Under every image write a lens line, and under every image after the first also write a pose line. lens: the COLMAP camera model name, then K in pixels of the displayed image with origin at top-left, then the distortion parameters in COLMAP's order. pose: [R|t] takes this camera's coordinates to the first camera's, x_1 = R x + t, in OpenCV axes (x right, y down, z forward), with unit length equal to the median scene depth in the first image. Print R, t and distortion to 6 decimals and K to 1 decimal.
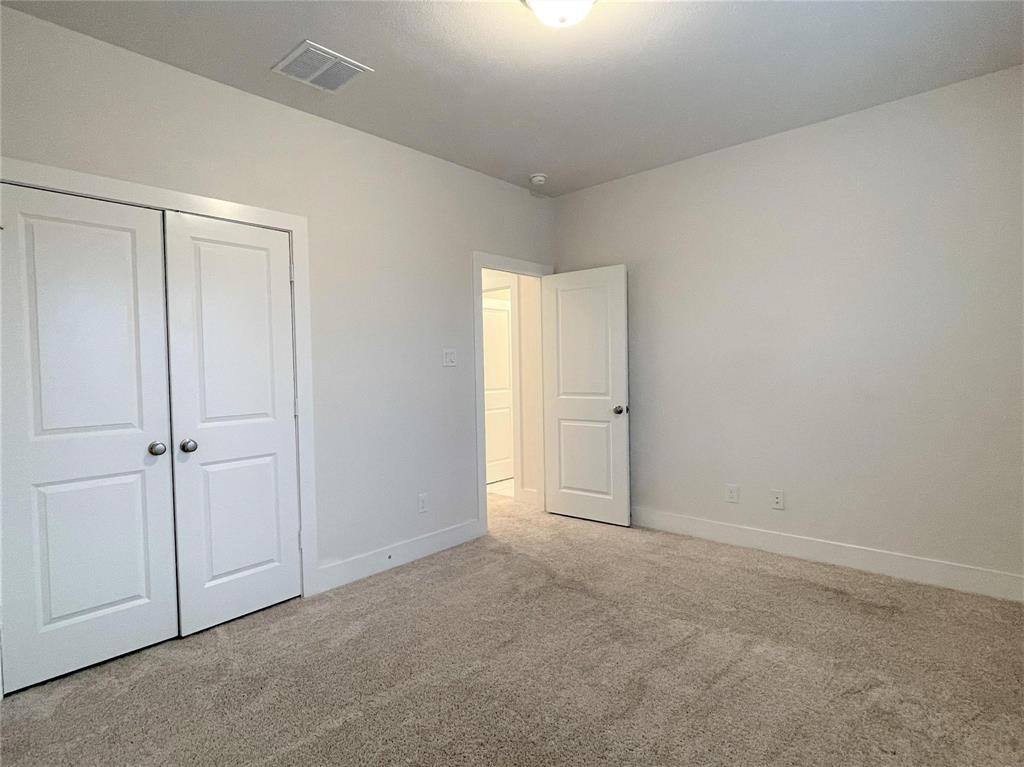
lens RADIAL K [[547.0, 0, 512.1], [0, 547.0, 389.9], [0, 0, 1]] dist [0.023910, 0.000279]
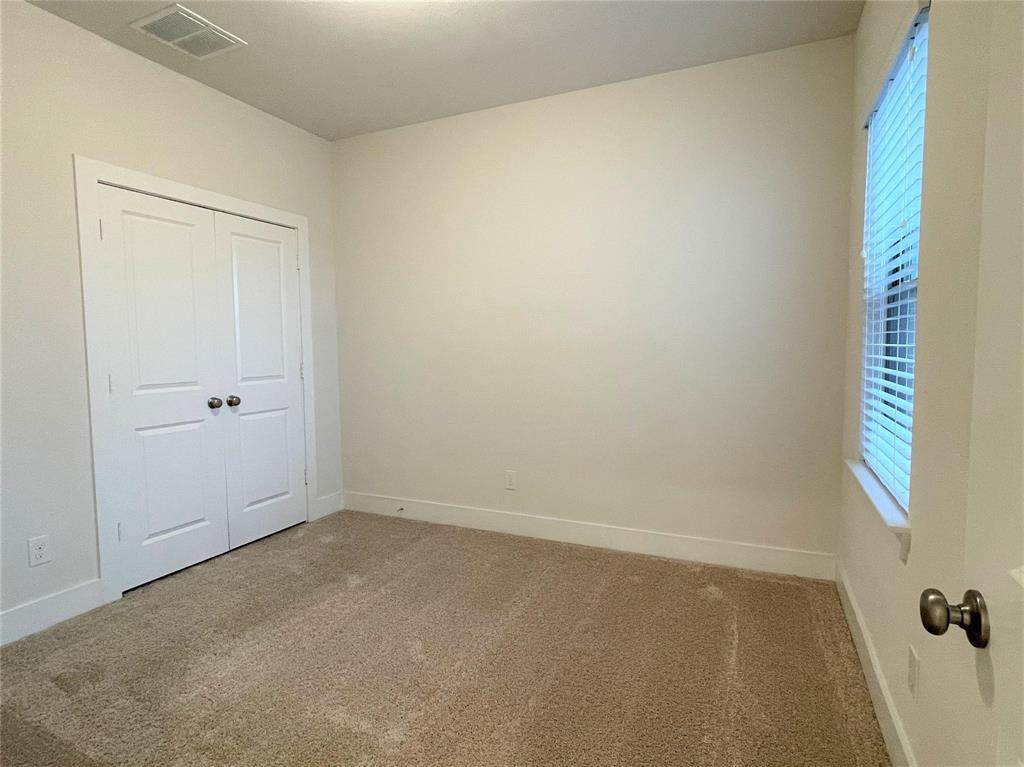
lens RADIAL K [[529.9, 0, 512.0], [0, 529.9, 383.5], [0, 0, 1]] dist [-0.003150, 0.000577]
pose [[0.953742, -0.011530, 0.300406, -0.280825], [0.001070, 0.999388, 0.034960, 0.018558], [-0.300625, -0.033021, 0.953171, -0.266241]]
